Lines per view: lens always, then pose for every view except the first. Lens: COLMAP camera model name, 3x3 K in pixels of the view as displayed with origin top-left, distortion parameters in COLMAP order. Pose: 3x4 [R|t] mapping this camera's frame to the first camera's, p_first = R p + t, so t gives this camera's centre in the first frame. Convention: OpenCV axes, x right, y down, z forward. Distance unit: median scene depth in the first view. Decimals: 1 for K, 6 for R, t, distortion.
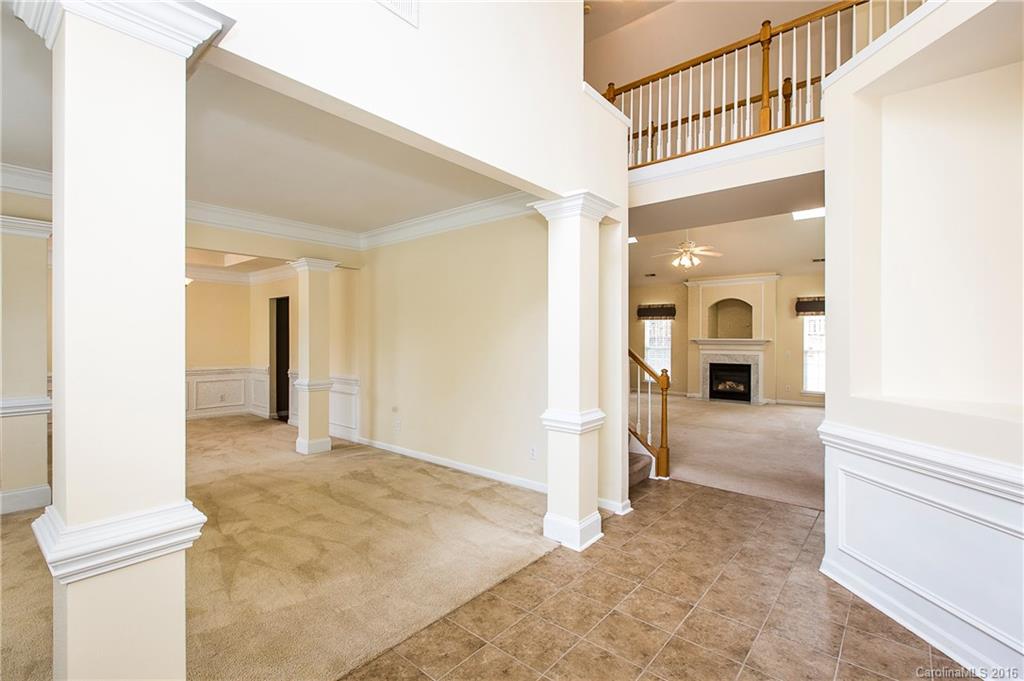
lens RADIAL K [[458.7, 0, 512.2], [0, 458.7, 341.8], [0, 0, 1]] dist [-0.003002, -0.000833]
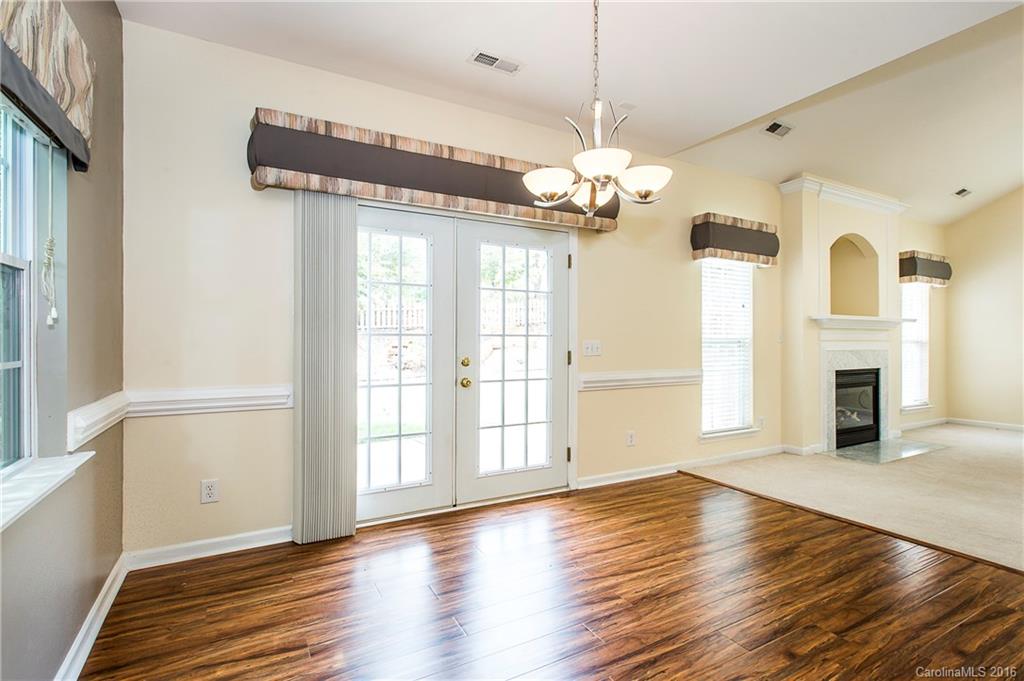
lens RADIAL K [[505.3, 0, 516.8], [0, 505.3, 343.8], [0, 0, 1]] dist [-0.004326, -0.000533]
pose [[0.310681, -0.003882, 0.950506, -0.142463], [0.004378, 0.999987, 0.002653, 0.018450], [-0.950504, 0.003337, 0.310694, 1.192293]]
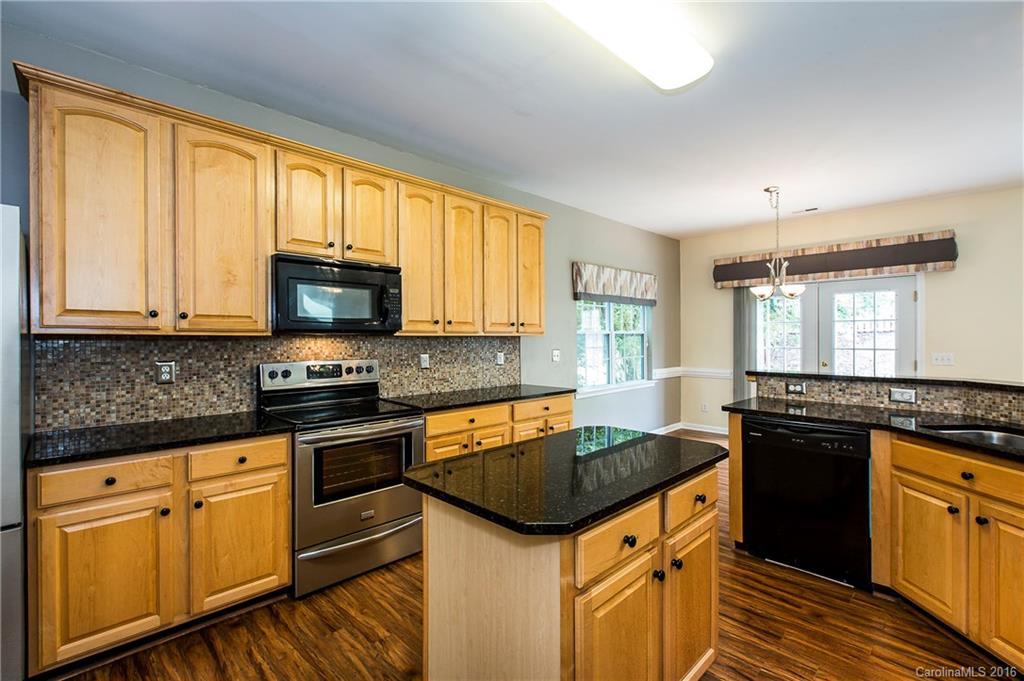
lens RADIAL K [[458.7, 0, 515.6], [0, 458.7, 339.8], [0, 0, 1]] dist [-0.003002, -0.000833]
pose [[0.995465, -0.004379, -0.095023, -0.141206], [0.004249, 0.999990, -0.001565, 0.001848], [0.095029, 0.001154, 0.995474, 0.745001]]
